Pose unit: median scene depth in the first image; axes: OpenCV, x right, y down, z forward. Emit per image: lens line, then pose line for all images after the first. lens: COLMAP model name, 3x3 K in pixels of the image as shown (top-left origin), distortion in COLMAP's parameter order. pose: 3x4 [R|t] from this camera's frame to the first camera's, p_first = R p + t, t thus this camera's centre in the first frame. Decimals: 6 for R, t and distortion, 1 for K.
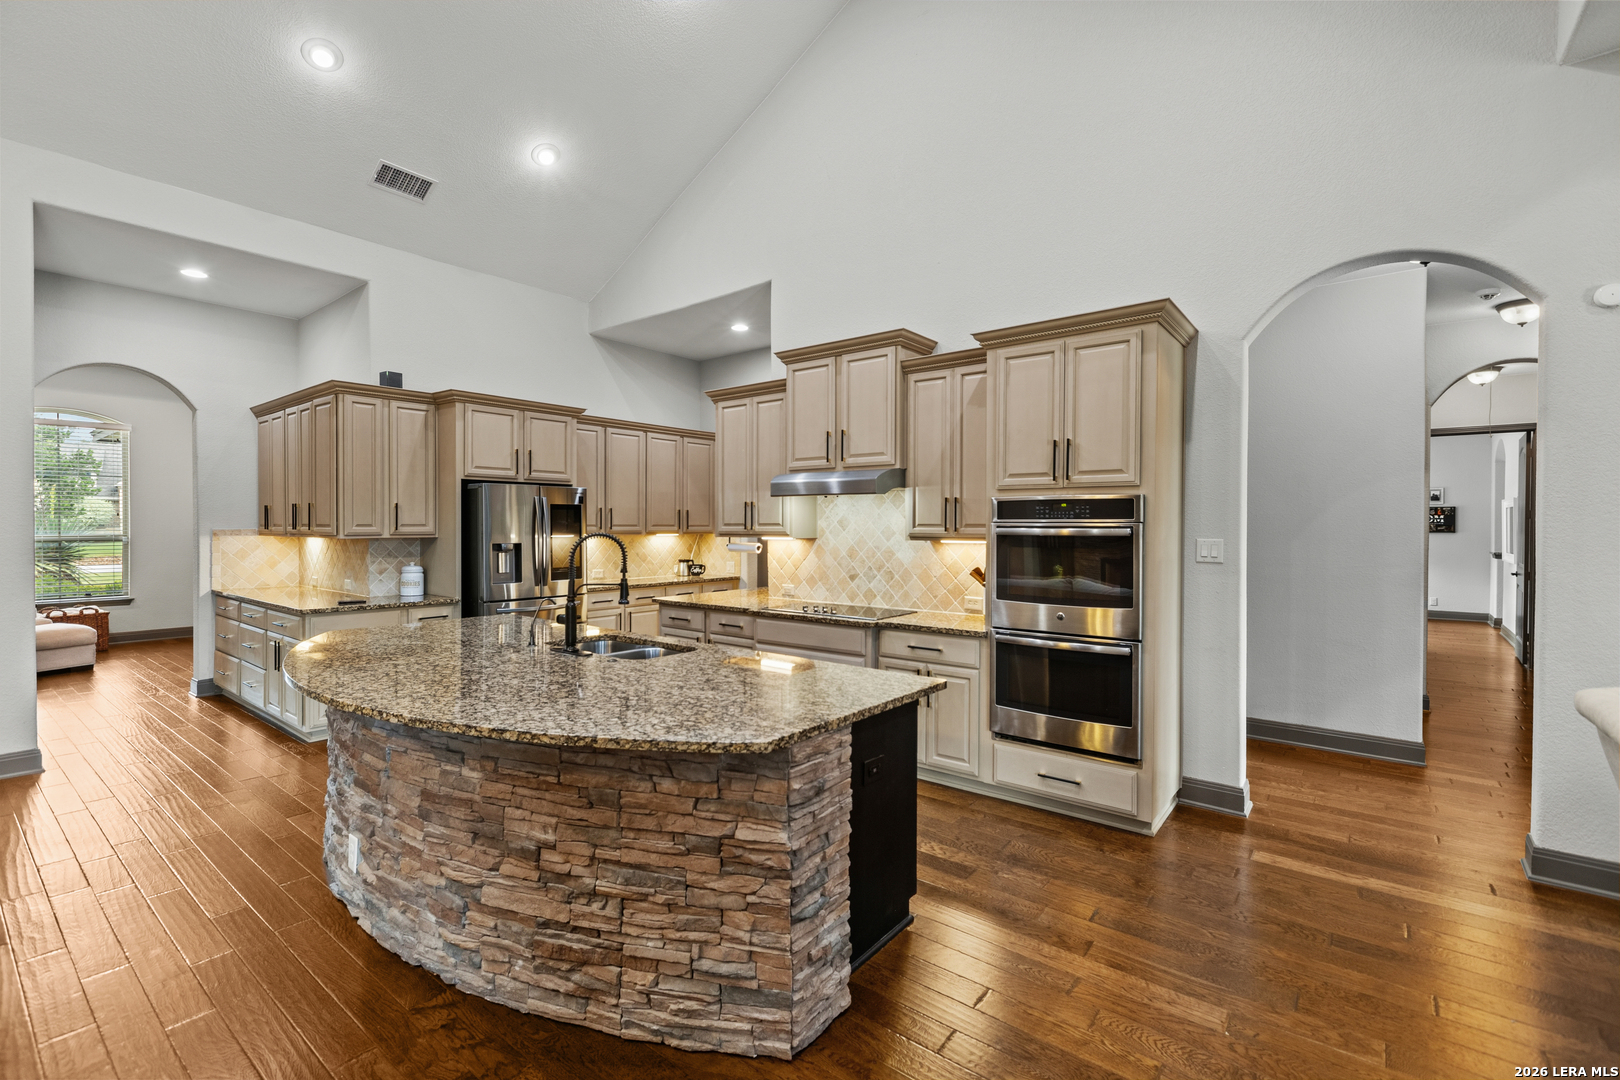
lens RADIAL K [[717.3, 0, 794.6], [0, 717.3, 536.0], [0, 0, 1]] dist [0.007025, -0.003272]
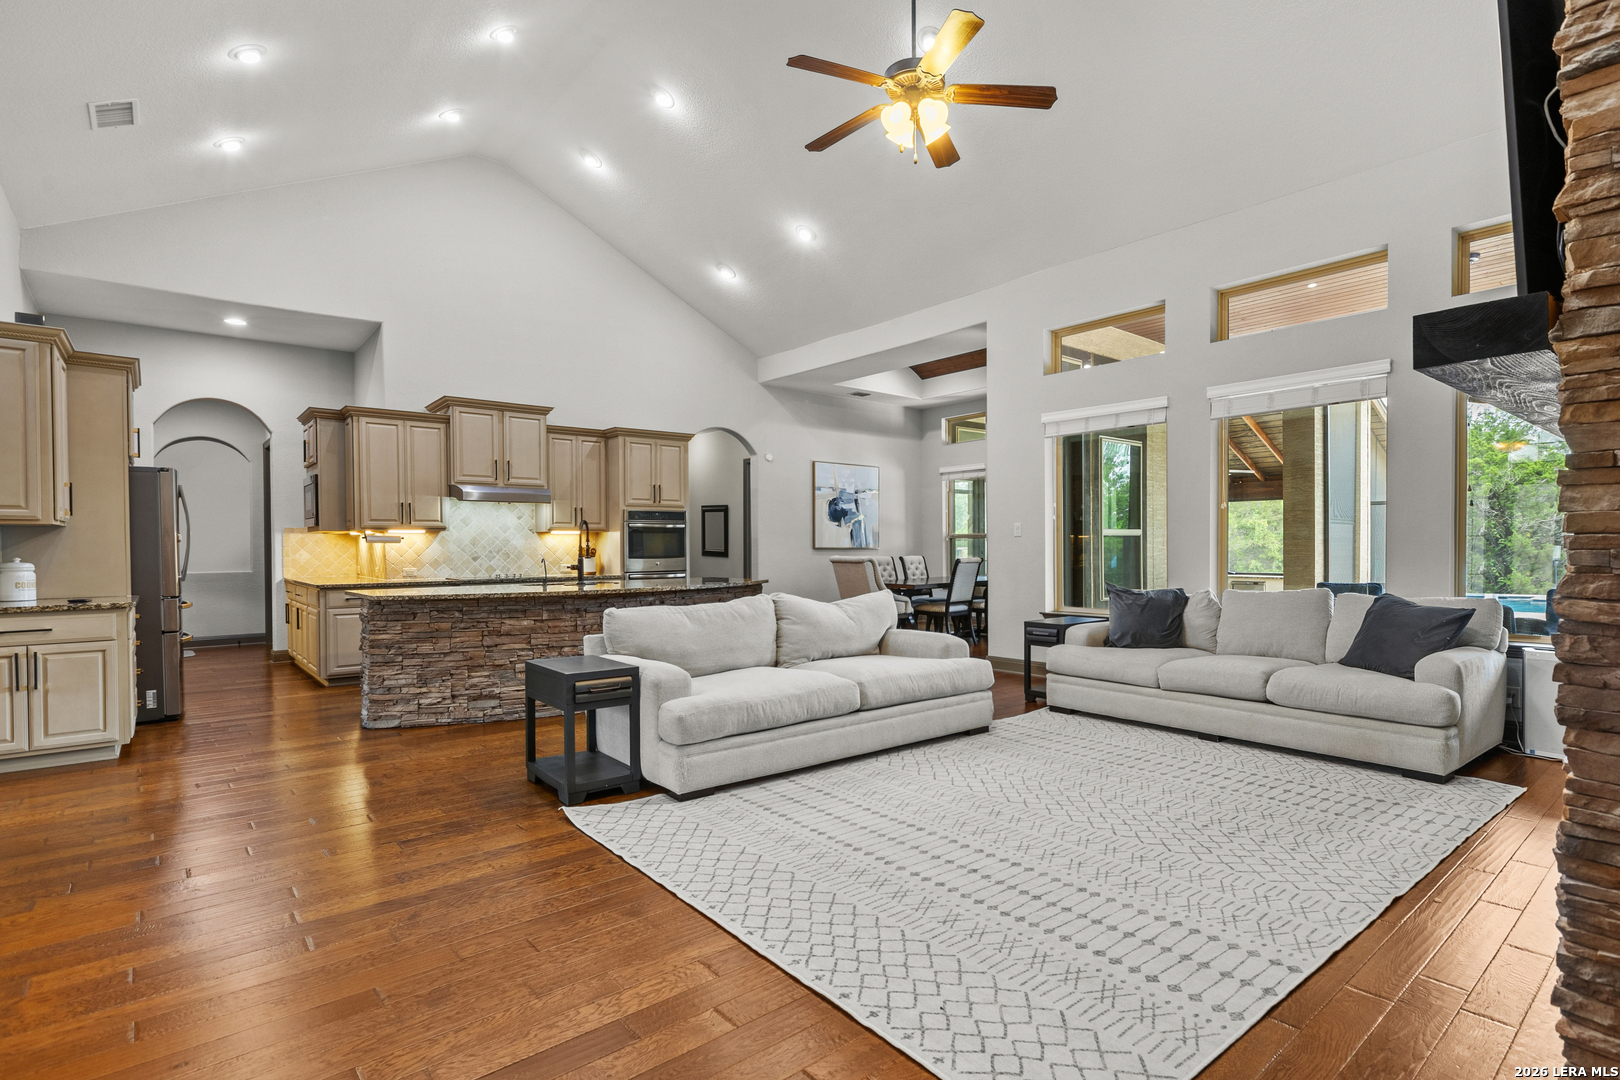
lens RADIAL K [[806.5, 0, 880.9], [0, 806.5, 552.9], [0, 0, 1]] dist [-0.001087, -0.000059]
pose [[0.156671, -0.011995, 0.987578, -1.335016], [0.022083, 0.999719, 0.008639, 0.047856], [-0.987404, 0.020455, 0.156892, -0.057027]]
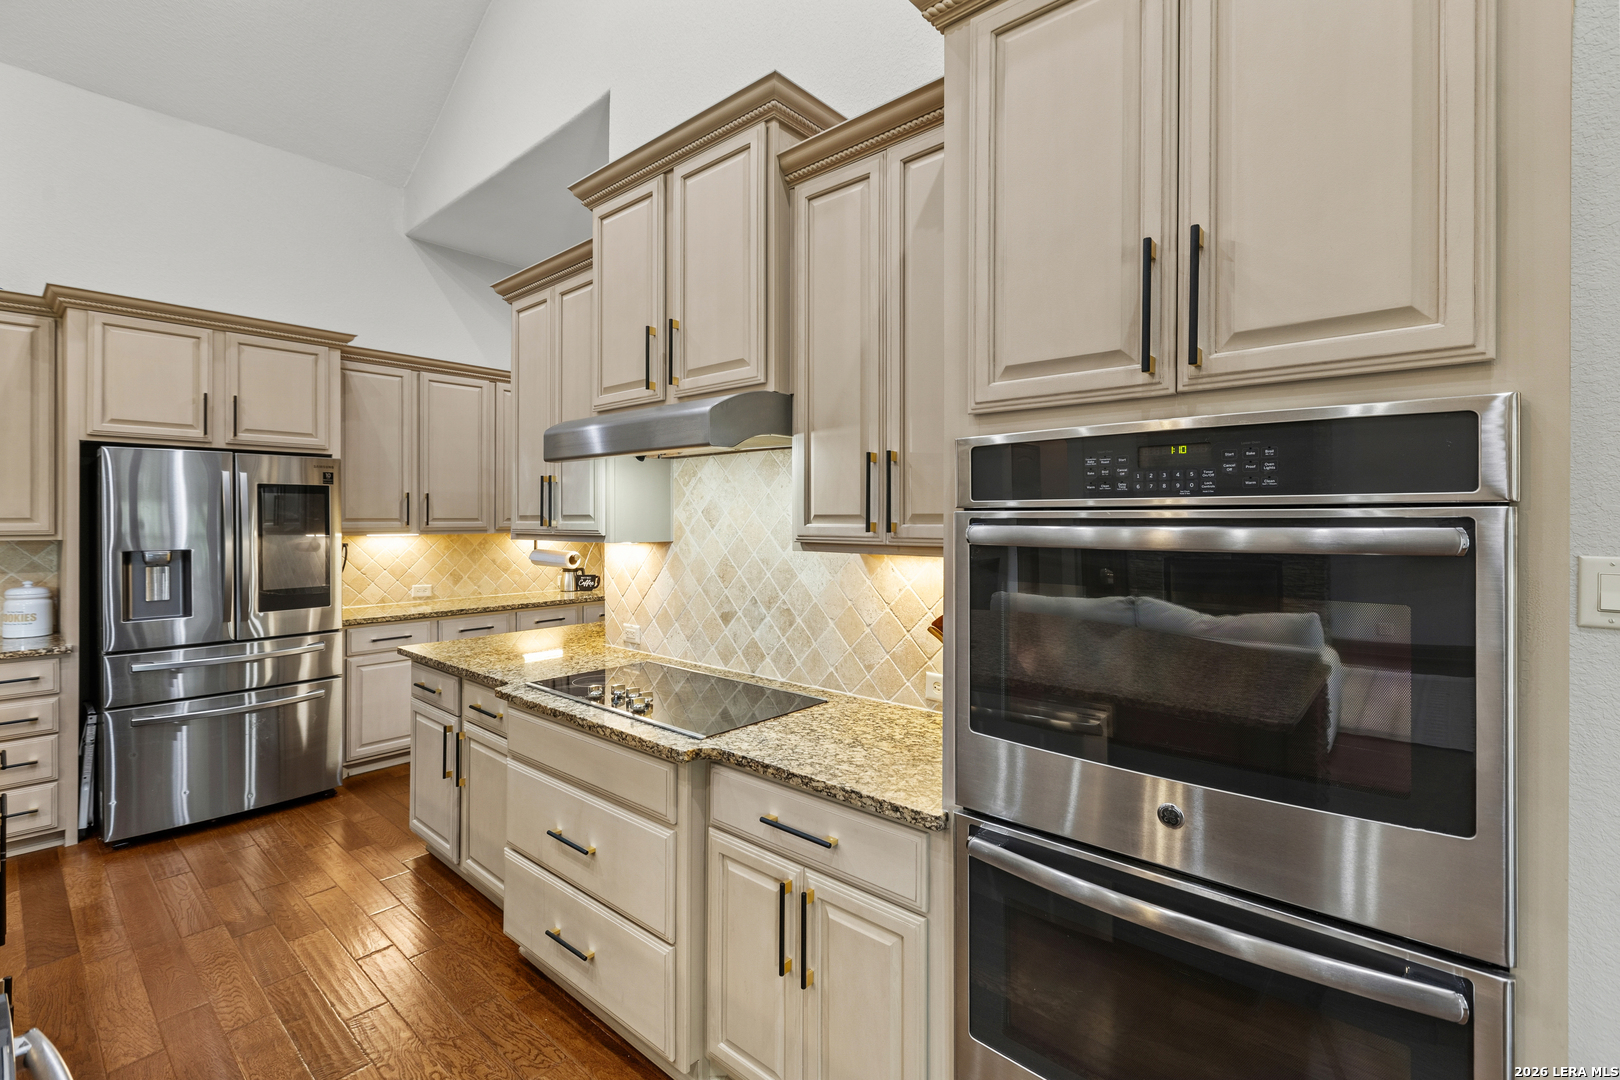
lens RADIAL K [[717.3, 0, 803.0], [0, 717.3, 520.7], [0, 0, 1]] dist [0.007025, -0.003272]
pose [[0.999224, -0.001454, -0.039356, 0.151386], [0.000973, 0.999924, -0.012250, -0.006334], [0.039371, 0.012202, 0.999150, 0.458186]]
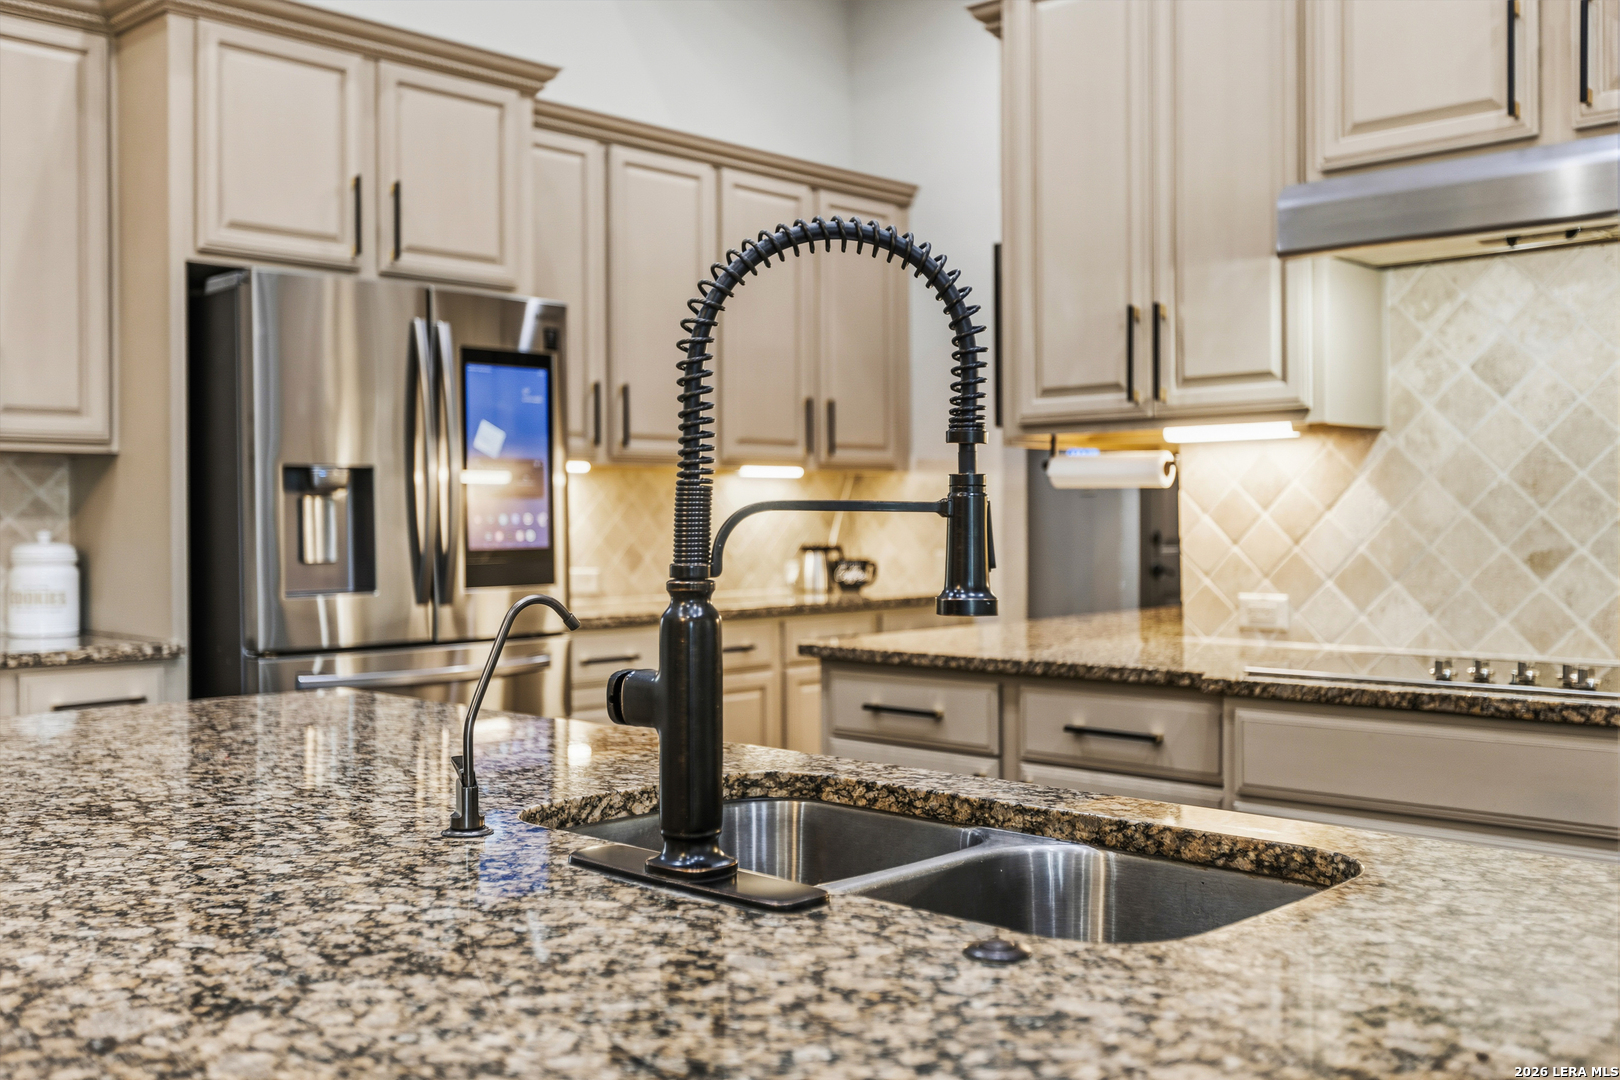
lens RADIAL K [[1544.2, 0, 796.0], [0, 1544.2, 535.6], [0, 0, 1]] dist [-0.002272, 0.000000]
pose [[0.996526, -0.005848, -0.083079, -0.150421], [0.005587, 0.999979, -0.003374, 0.046074], [0.083097, 0.002898, 0.996537, 0.367406]]
